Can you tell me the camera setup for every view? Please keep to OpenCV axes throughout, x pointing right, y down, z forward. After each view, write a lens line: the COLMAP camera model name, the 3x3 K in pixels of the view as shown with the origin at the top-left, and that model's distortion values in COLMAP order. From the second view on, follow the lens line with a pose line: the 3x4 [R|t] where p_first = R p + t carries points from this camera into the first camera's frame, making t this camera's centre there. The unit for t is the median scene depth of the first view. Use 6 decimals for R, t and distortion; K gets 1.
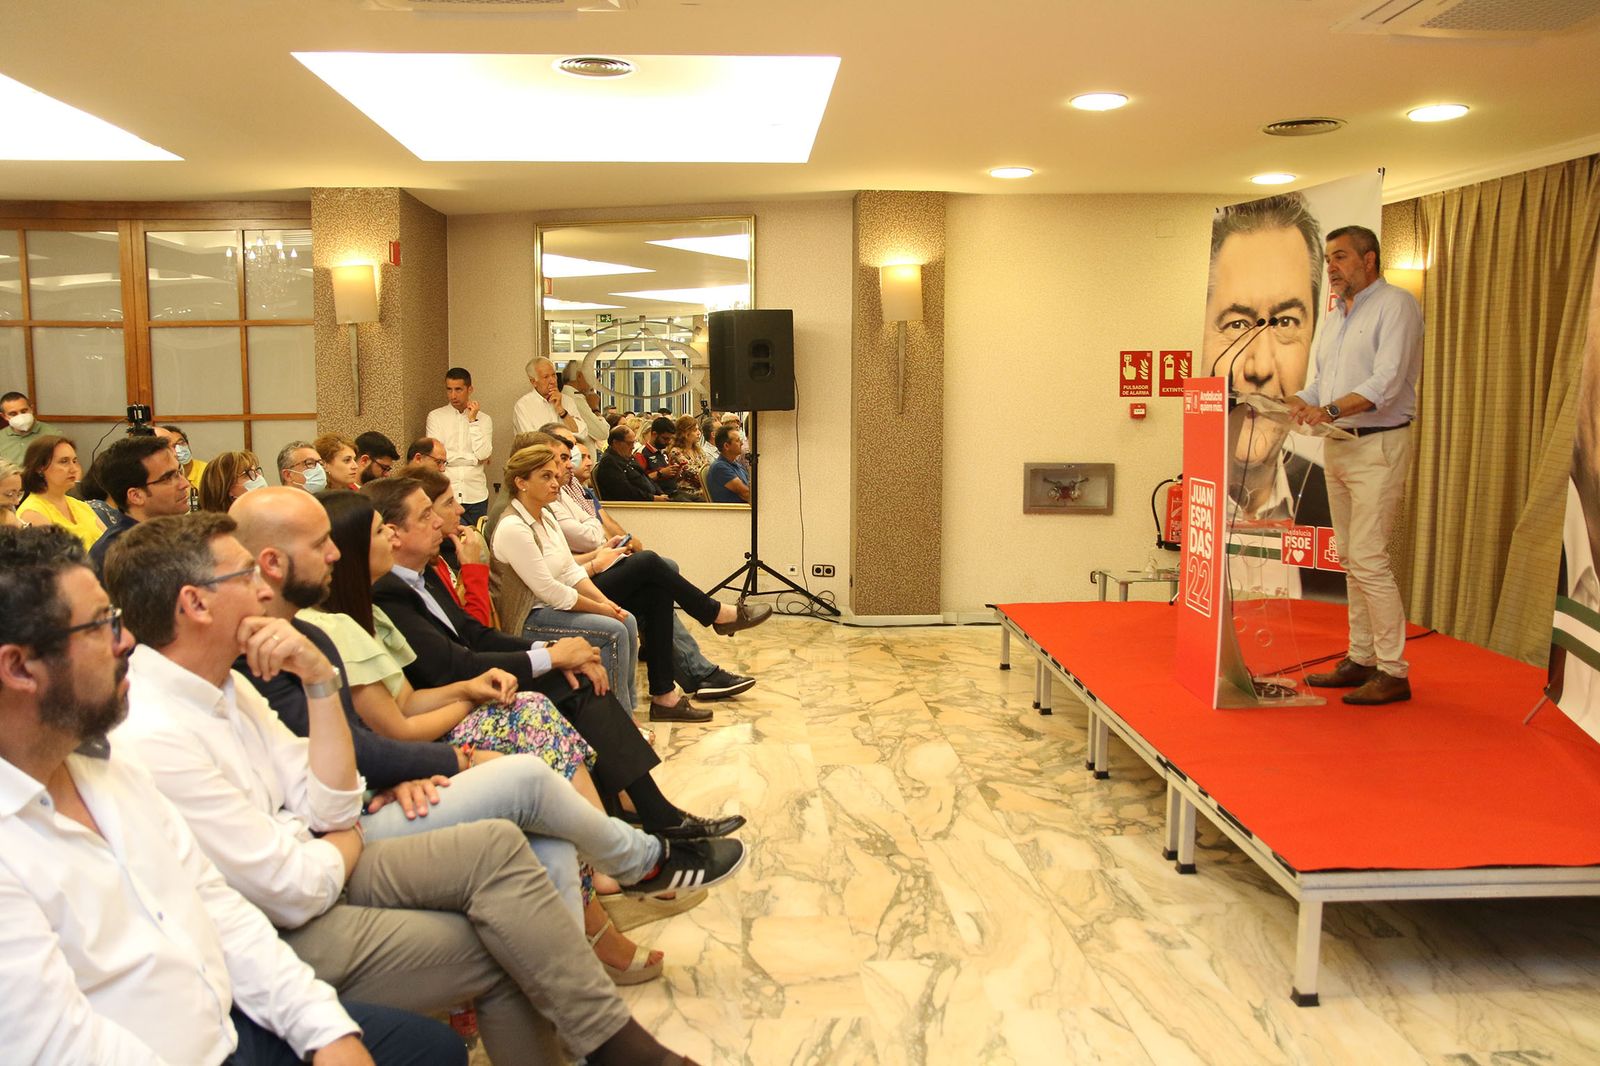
lens RADIAL K [[1250.3, 0, 802.7], [0, 1250.3, 538.4], [0, 0, 1]] dist [-0.110988, 0.098167]
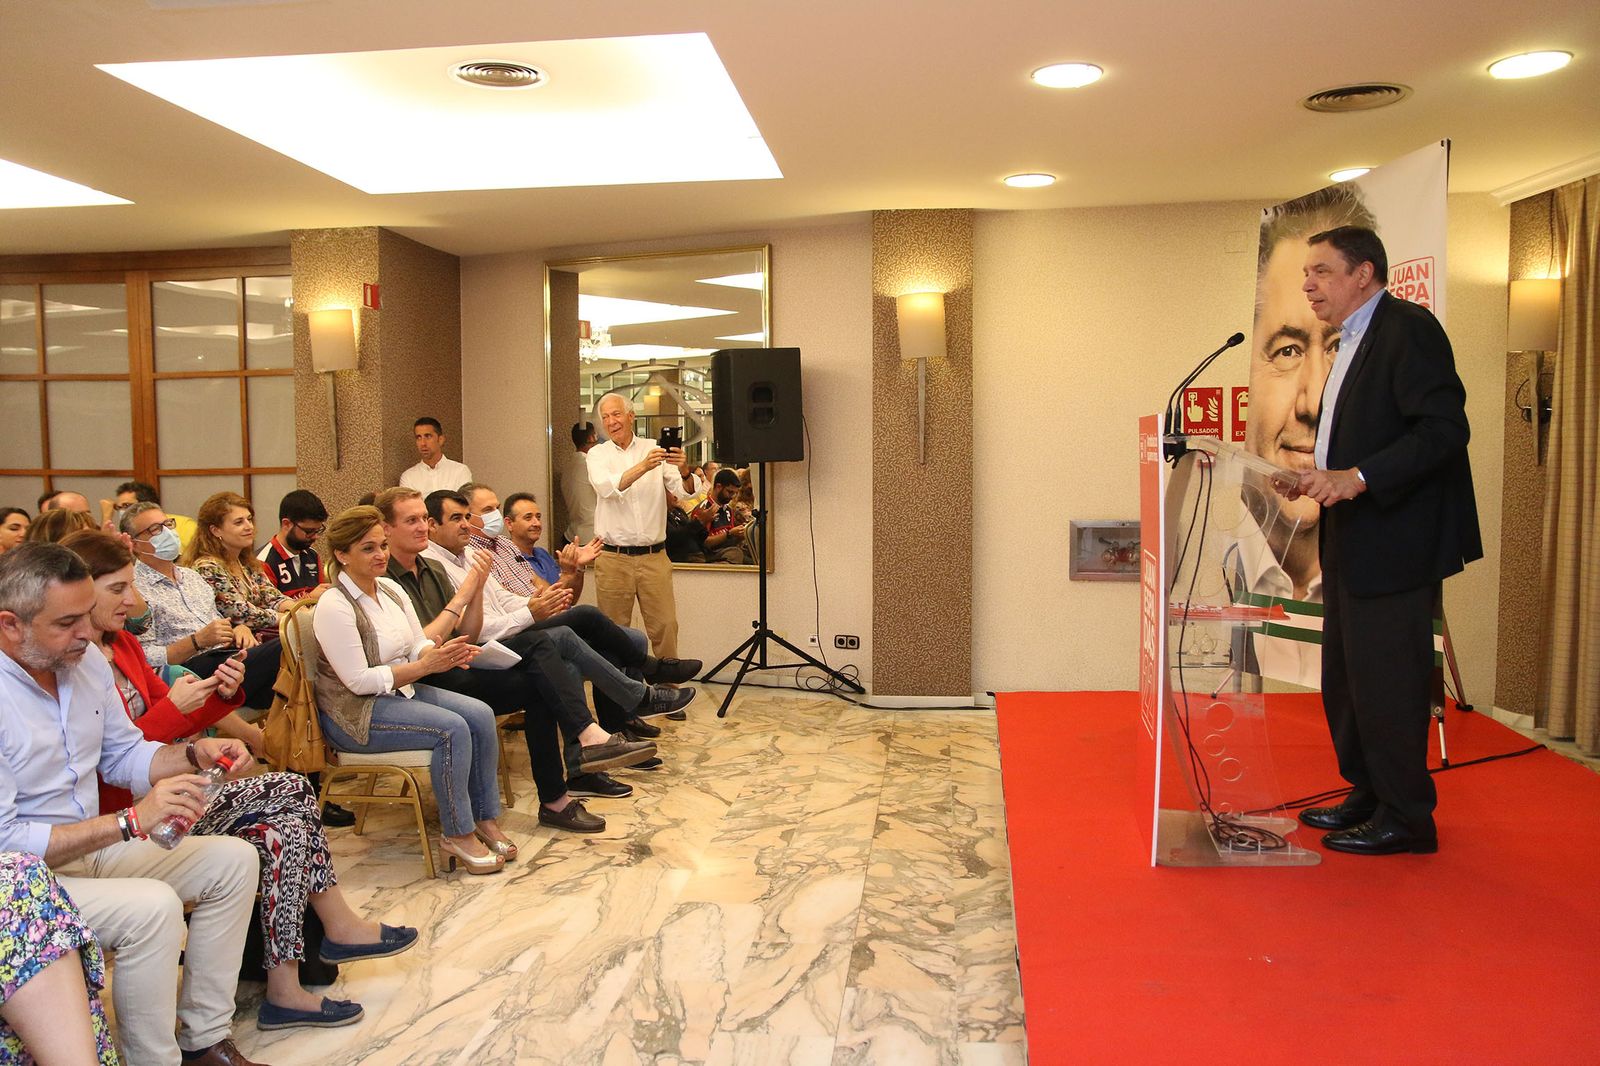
lens RADIAL K [[1250.3, 0, 800.1], [0, 1250.3, 536.0], [0, 0, 1]] dist [-0.110988, 0.098167]
pose [[0.986436, 0.002819, -0.164125, 0.151605], [-0.009358, 0.999192, -0.039082, -0.016834], [0.163882, 0.040088, 0.985665, 0.144938]]
